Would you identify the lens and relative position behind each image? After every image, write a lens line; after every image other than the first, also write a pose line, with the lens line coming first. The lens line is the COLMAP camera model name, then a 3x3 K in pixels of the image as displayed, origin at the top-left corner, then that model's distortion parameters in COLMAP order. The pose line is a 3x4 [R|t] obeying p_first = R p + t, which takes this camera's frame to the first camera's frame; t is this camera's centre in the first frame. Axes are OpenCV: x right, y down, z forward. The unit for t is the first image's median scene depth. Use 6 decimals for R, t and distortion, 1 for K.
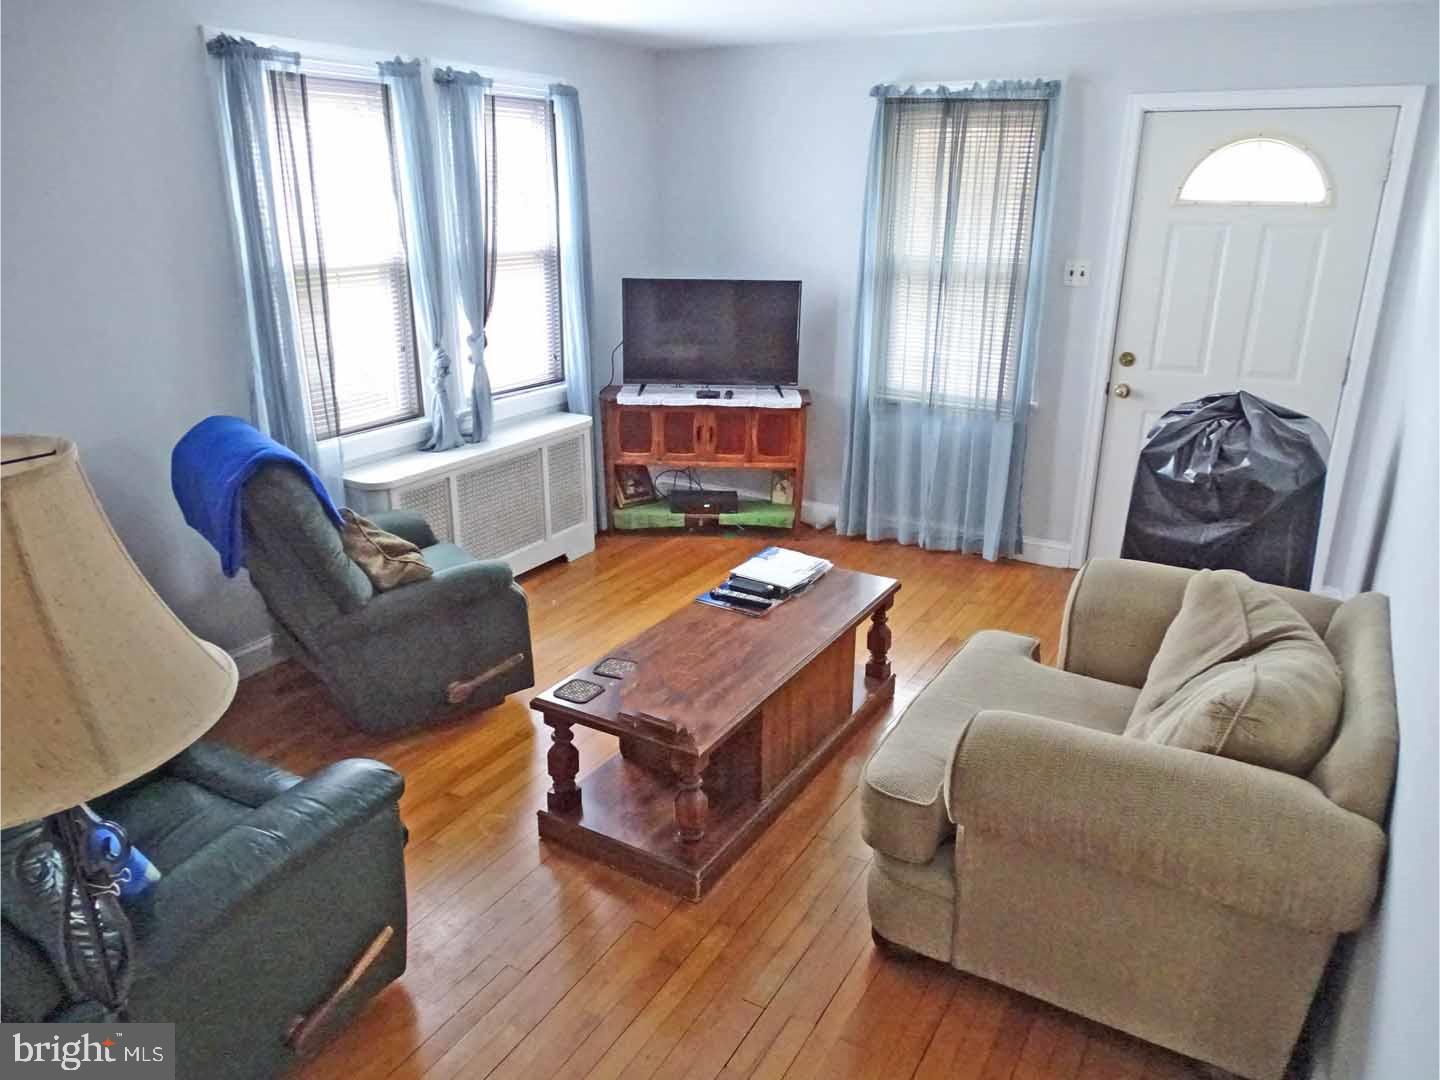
lens RADIAL K [[1025.0, 0, 720.0], [0, 1025.0, 540.0], [0, 0, 1]] dist [0.006944, 0.001094]
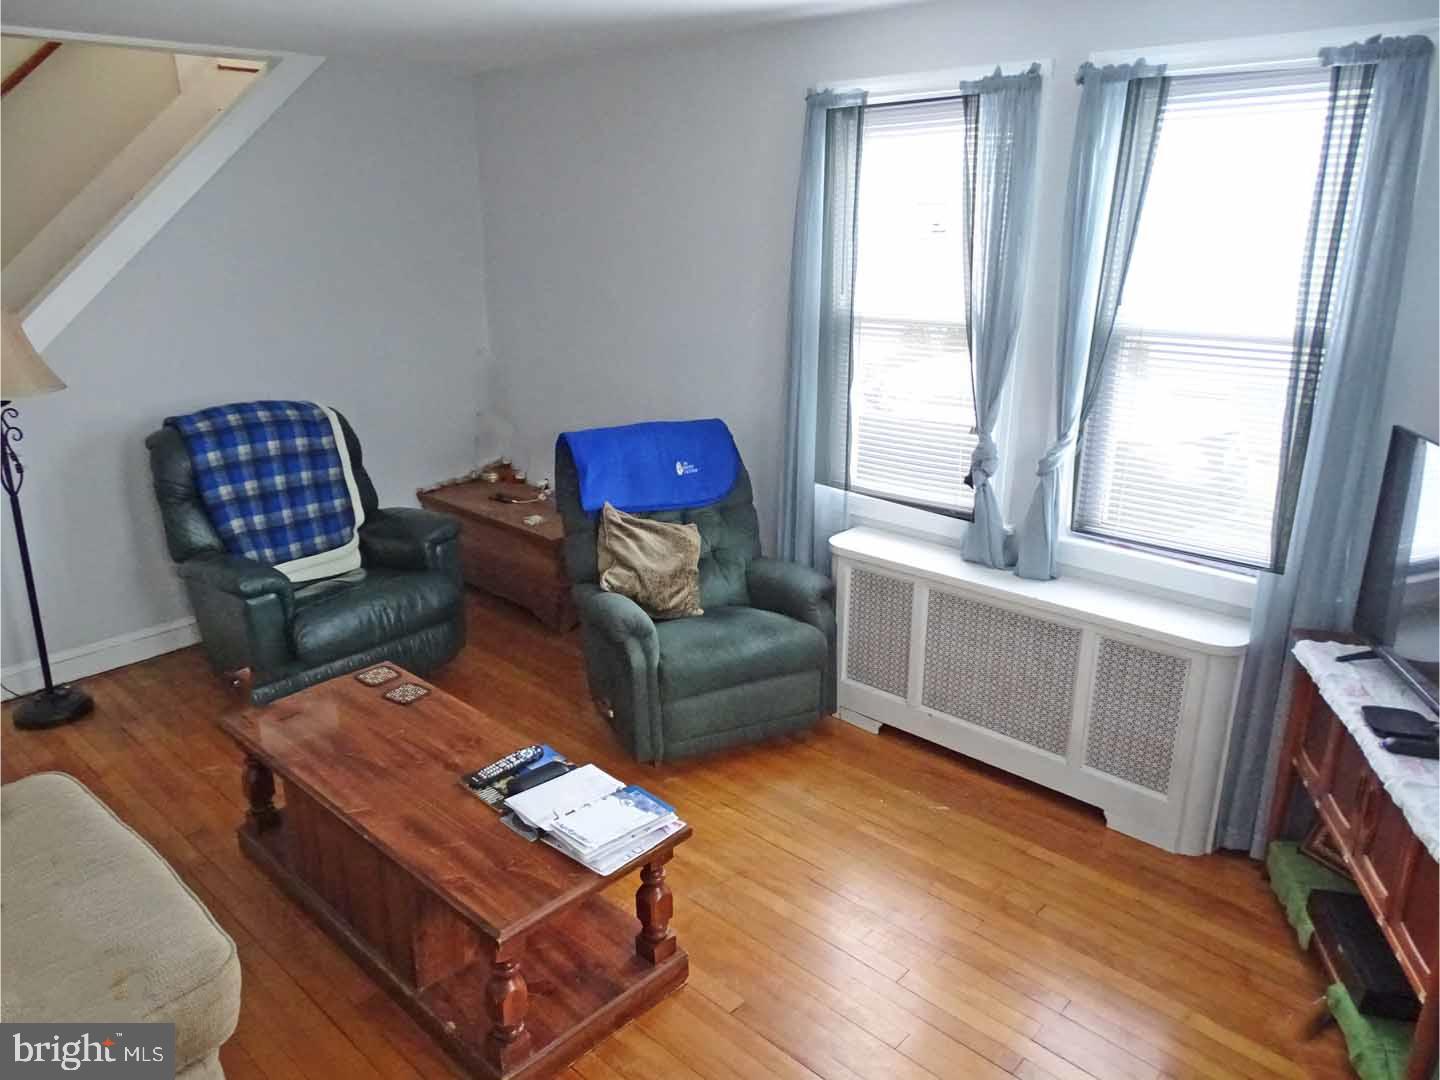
lens RADIAL K [[1025.0, 0, 720.0], [0, 1025.0, 540.0], [0, 0, 1]] dist [0.006944, 0.001094]
pose [[-0.209568, 0.298472, -0.931126, 0.518473], [-0.323150, 0.877622, 0.354053, -0.331499], [0.922852, 0.375091, -0.087470, 0.916540]]
